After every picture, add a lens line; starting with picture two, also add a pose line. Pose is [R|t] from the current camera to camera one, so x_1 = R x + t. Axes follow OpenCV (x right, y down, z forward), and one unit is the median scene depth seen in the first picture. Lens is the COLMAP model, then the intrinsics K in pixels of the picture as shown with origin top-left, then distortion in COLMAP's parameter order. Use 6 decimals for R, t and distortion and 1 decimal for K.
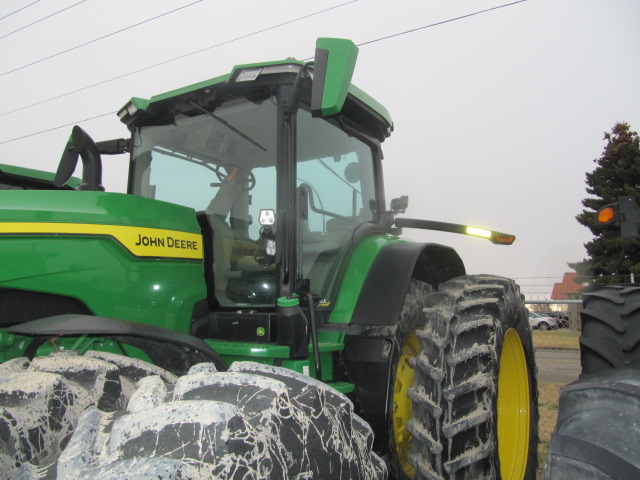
lens RADIAL K [[532.5, 0, 316.5], [0, 532.5, 240.1], [0, 0, 1]] dist [-0.036135, 0.001666]
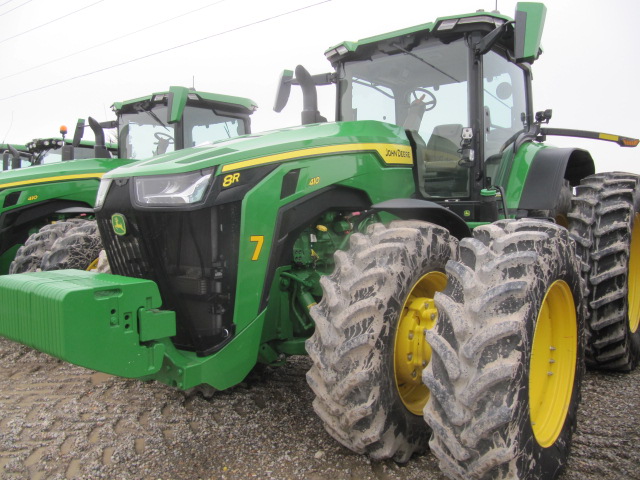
lens RADIAL K [[532.5, 0, 320.0], [0, 532.5, 238.6], [0, 0, 1]] dist [-0.036135, 0.001666]
pose [[0.992022, -0.008026, -0.125807, -0.286648], [0.030365, 0.983800, 0.176680, -0.026725], [0.122351, -0.179090, 0.976195, -0.438465]]
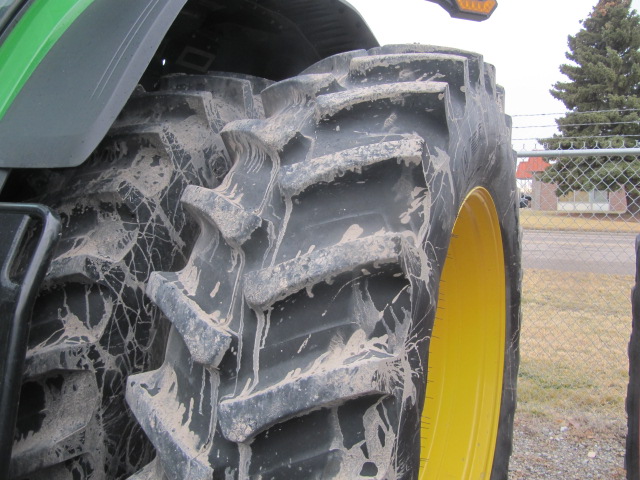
lens RADIAL K [[532.5, 0, 322.8], [0, 532.5, 241.0], [0, 0, 1]] dist [-0.036135, 0.001666]
pose [[0.997414, -0.011318, 0.070967, 0.256579], [-0.004710, 0.975102, 0.221708, 0.137309], [-0.071710, -0.221469, 0.972527, 0.709393]]
